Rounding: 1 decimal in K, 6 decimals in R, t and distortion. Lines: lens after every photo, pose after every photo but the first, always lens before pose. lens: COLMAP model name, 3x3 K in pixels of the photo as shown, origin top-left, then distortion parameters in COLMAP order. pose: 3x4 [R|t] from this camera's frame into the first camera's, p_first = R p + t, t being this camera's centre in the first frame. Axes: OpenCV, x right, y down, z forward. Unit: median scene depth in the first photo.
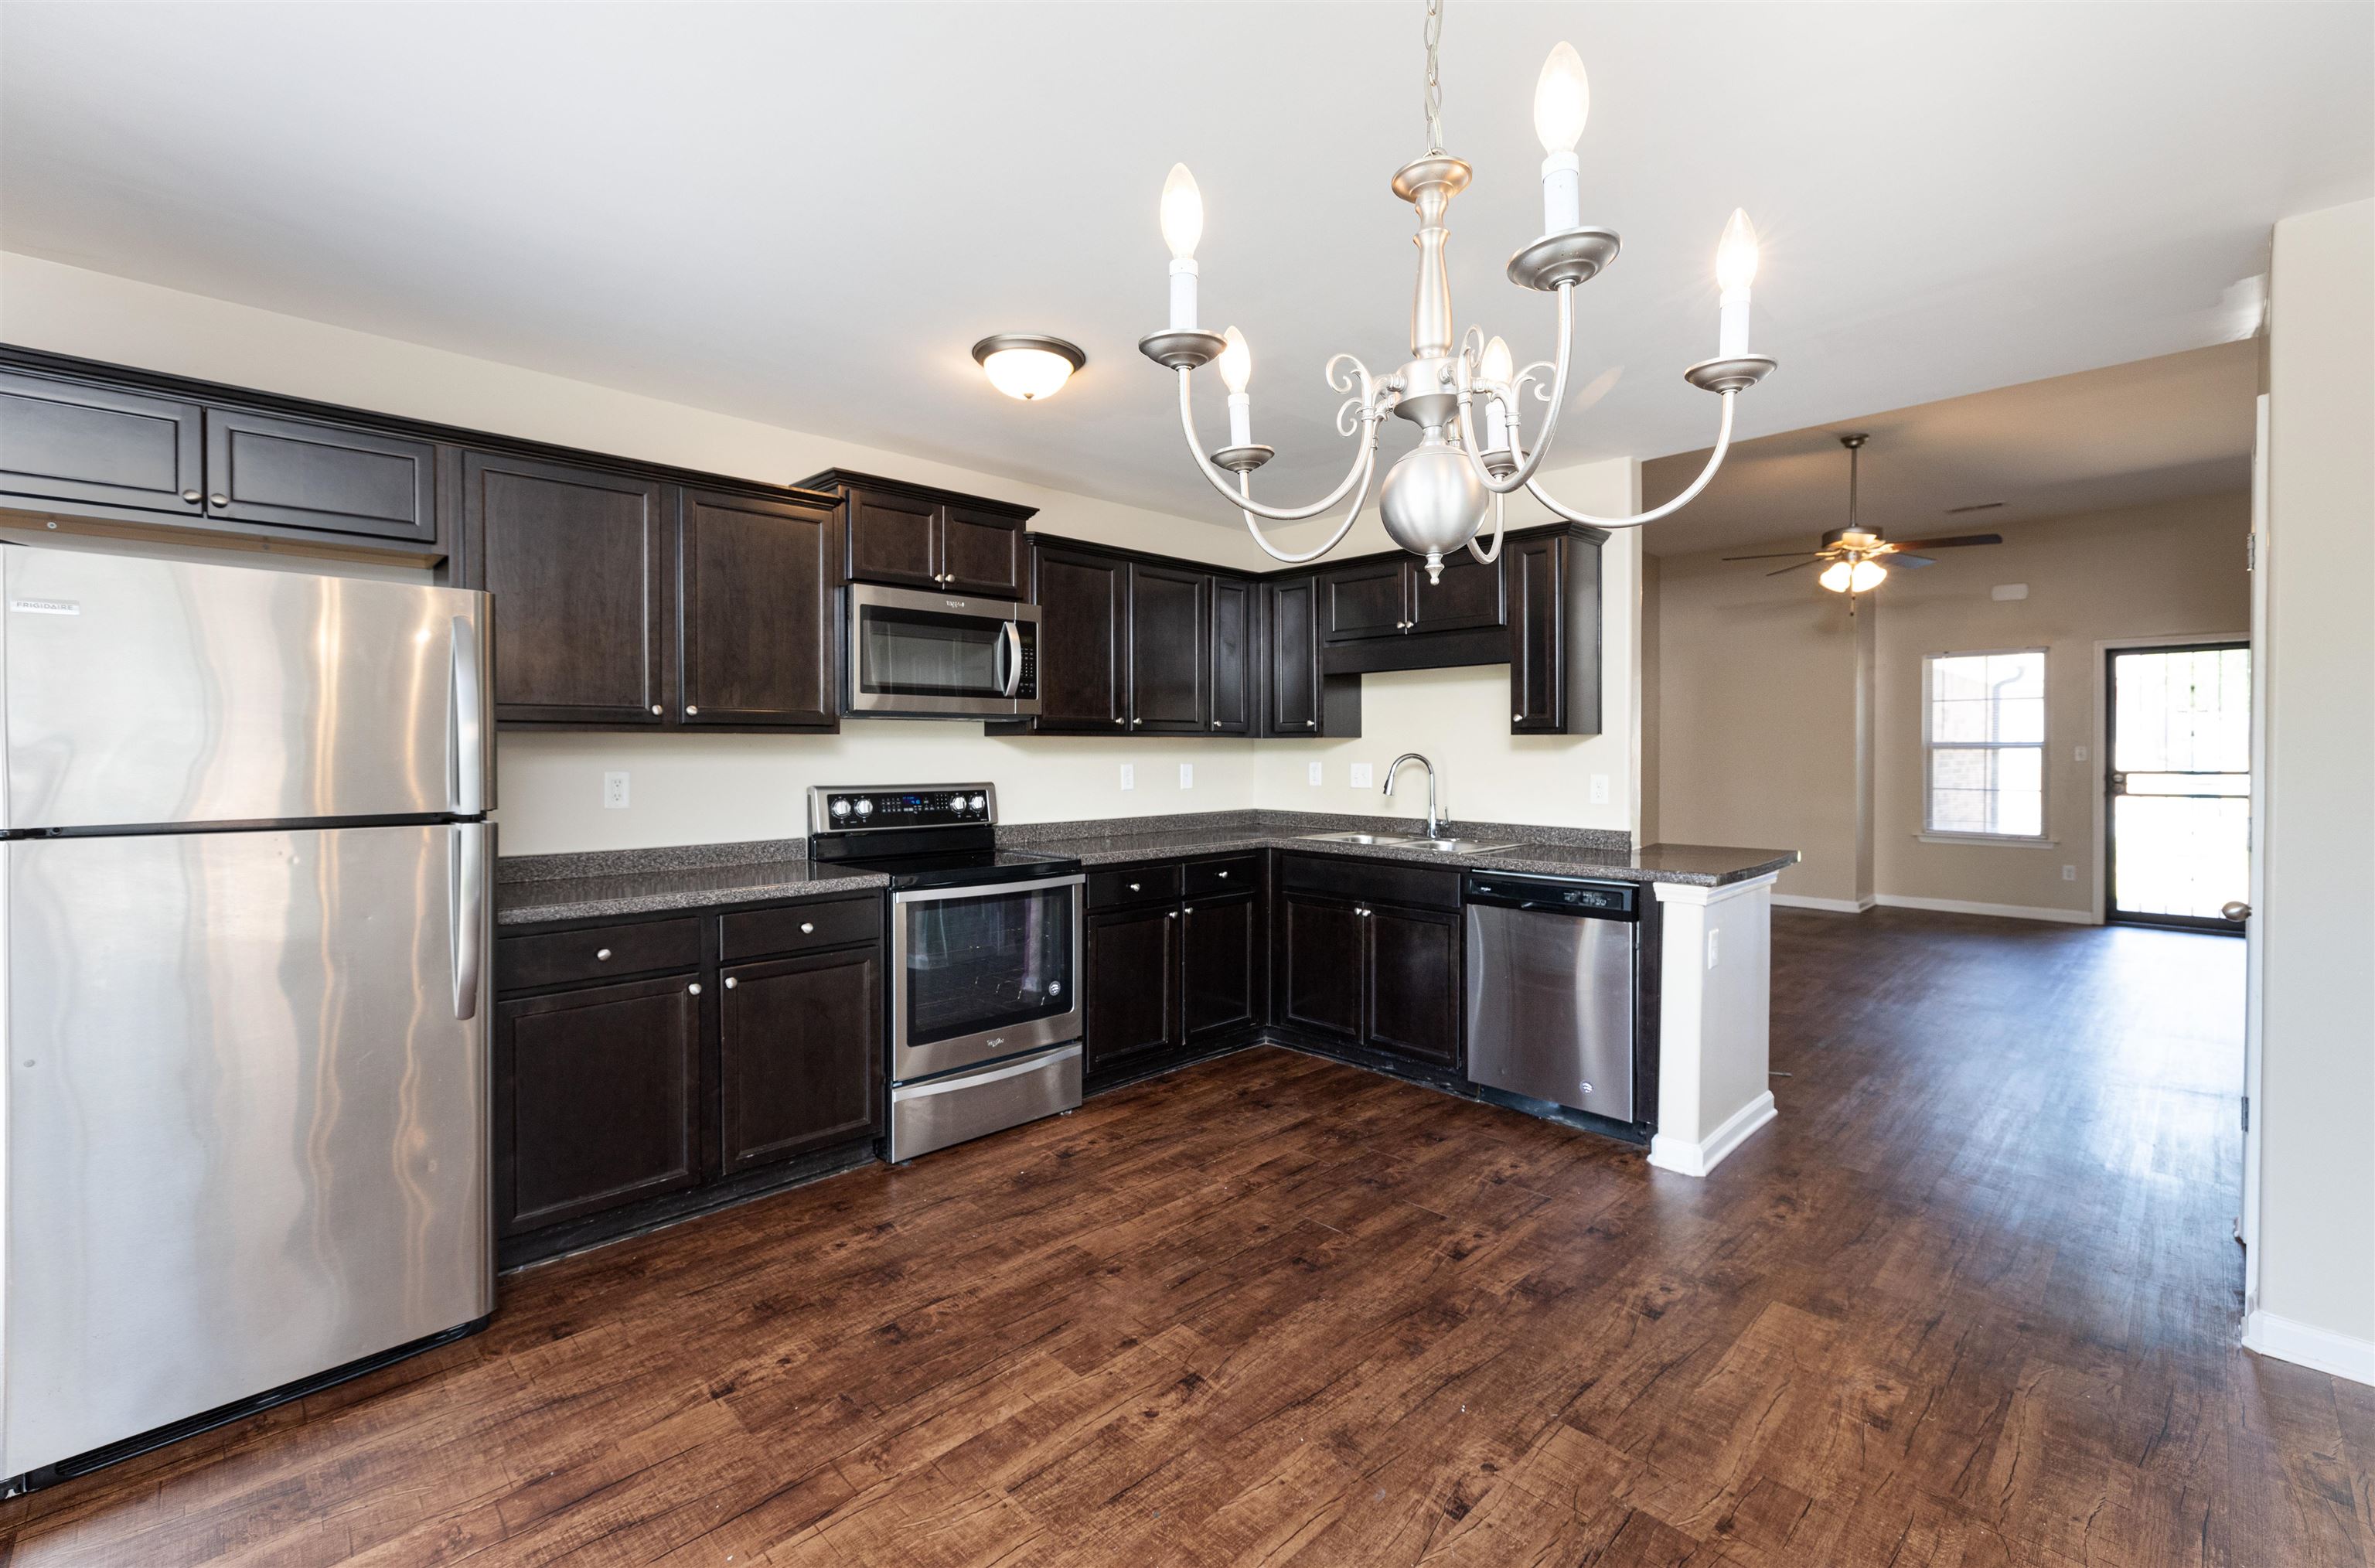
lens RADIAL K [[991.7, 0, 1113.8], [0, 991.7, 748.9], [0, 0, 1]] dist [-0.001642, 0.000149]
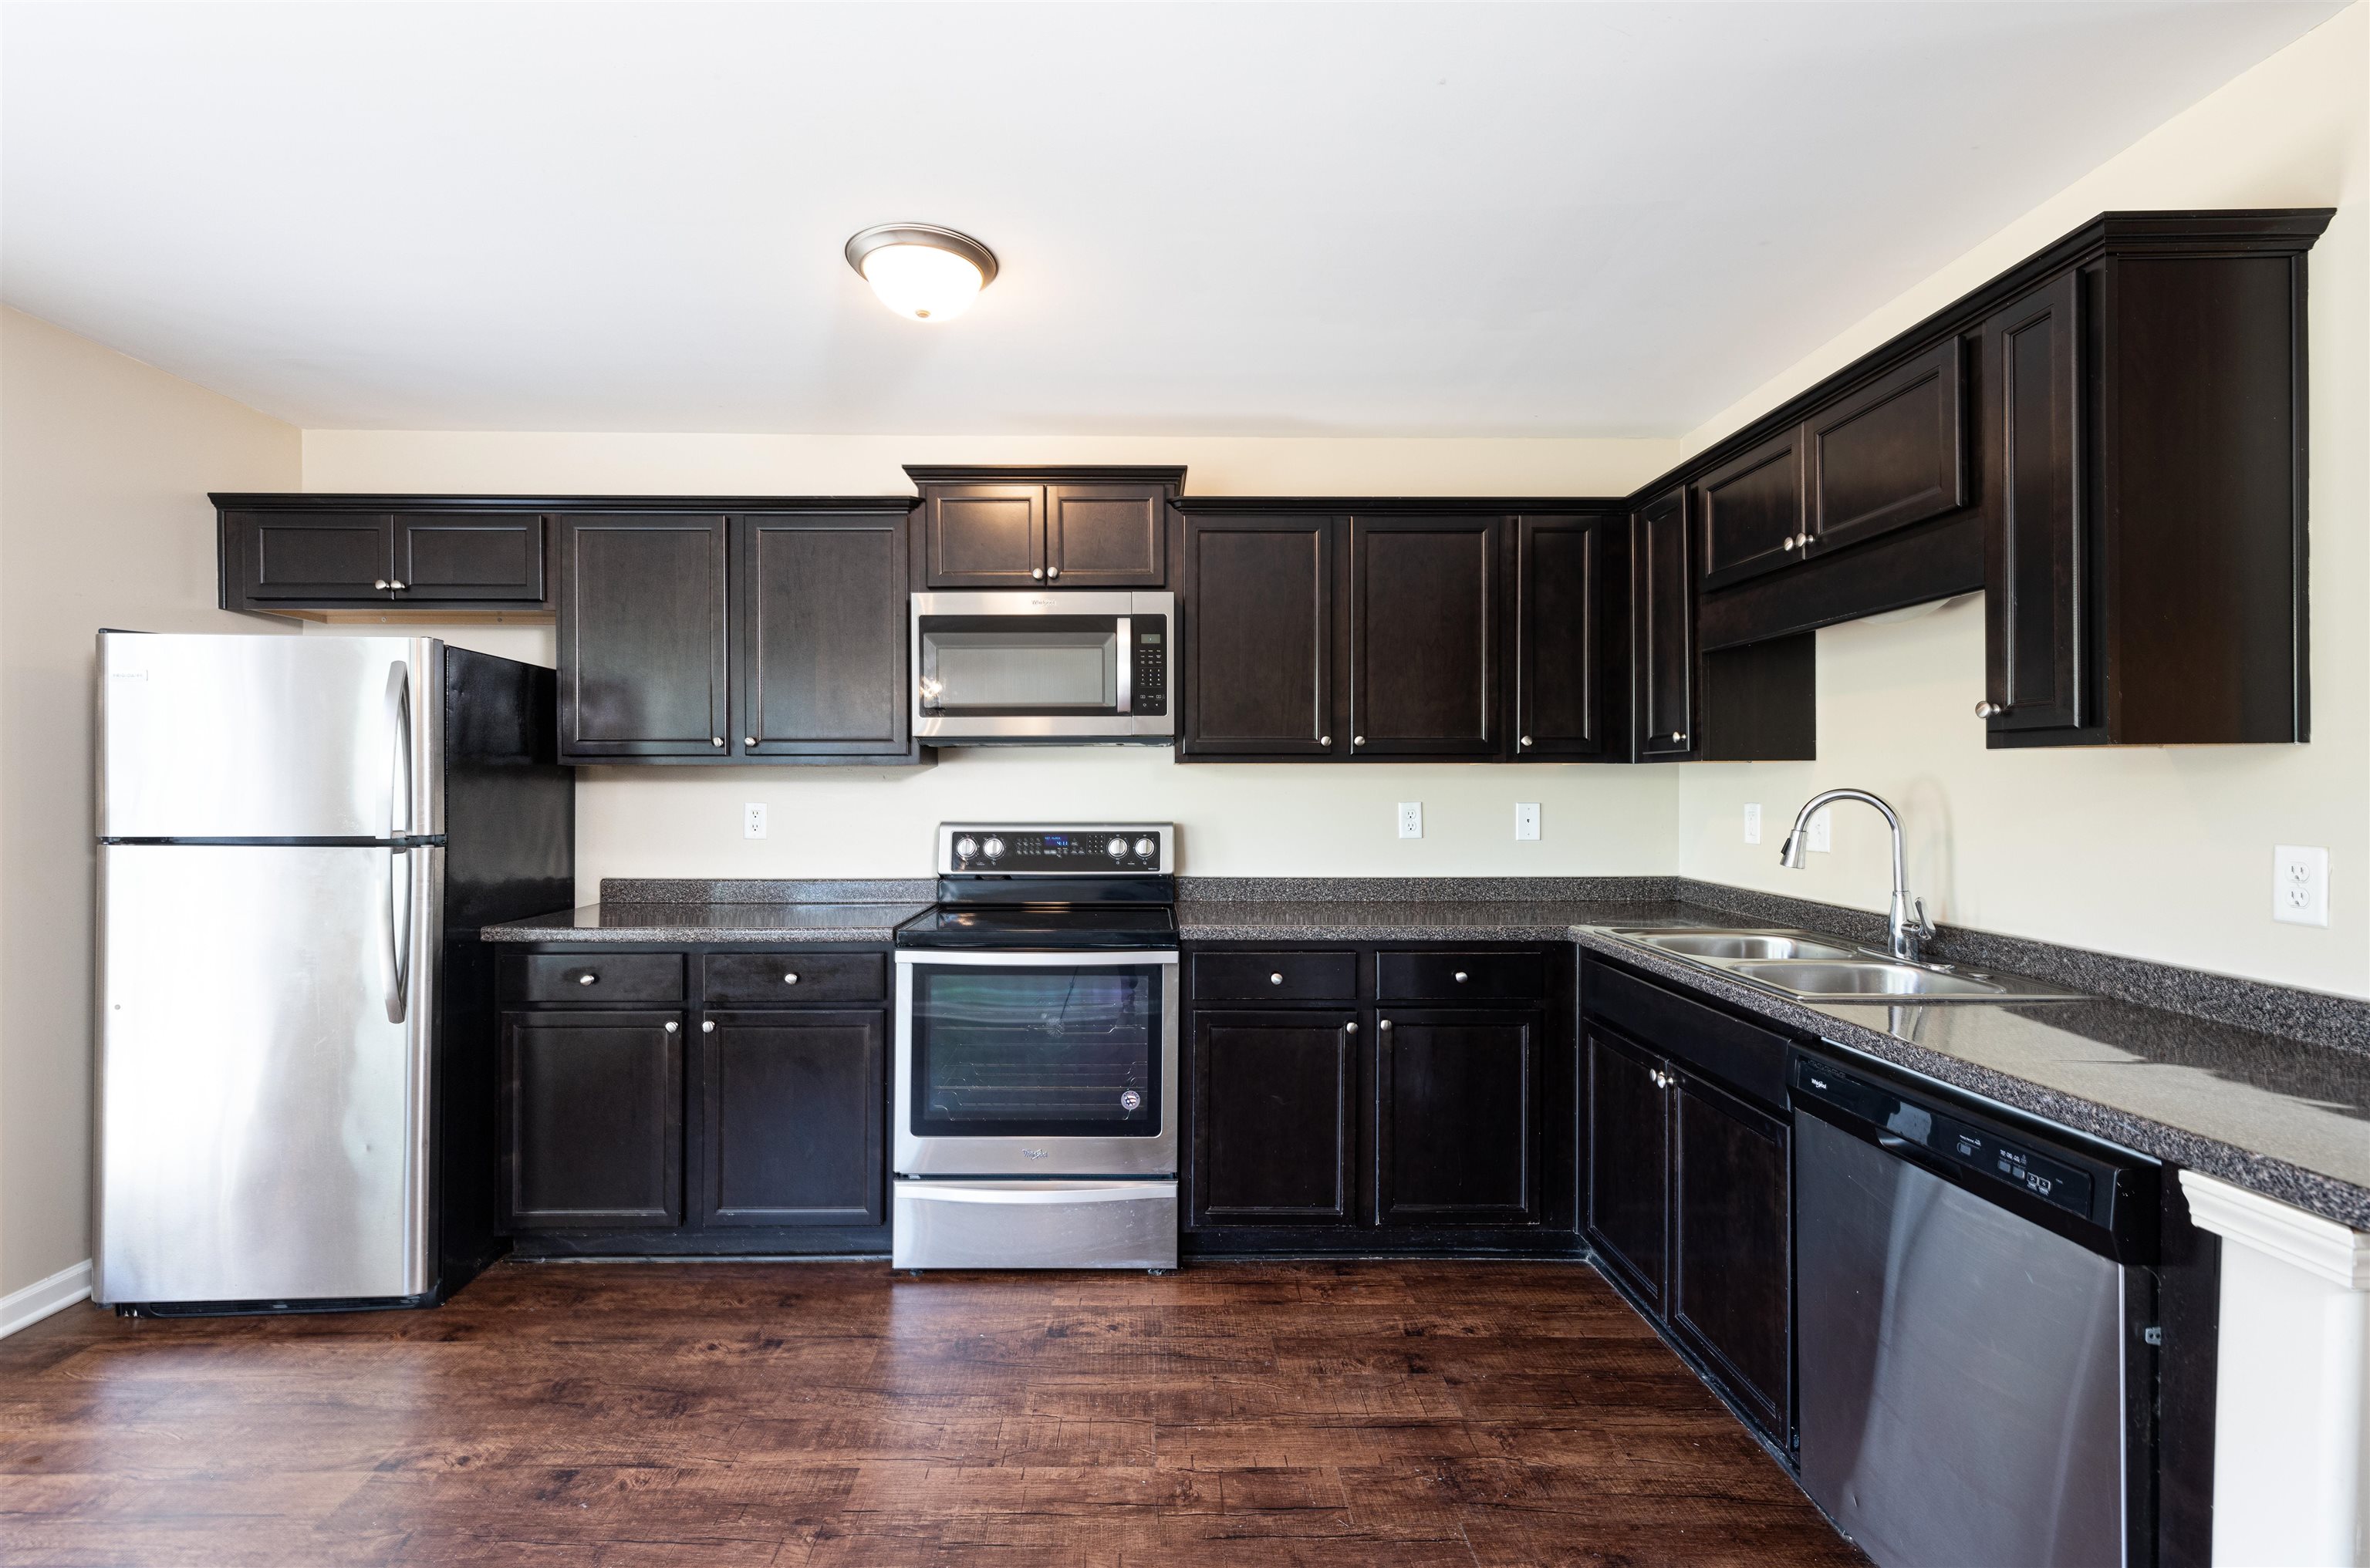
lens RADIAL K [[992.8, 0, 1185.0], [0, 992.8, 784.0], [0, 0, 1]] dist [0.006939, -0.000011]
pose [[0.747120, 0.000166, -0.664689, 0.467290], [0.000843, 0.999999, 0.001197, 0.001983], [0.664689, -0.001454, 0.747119, 0.466735]]
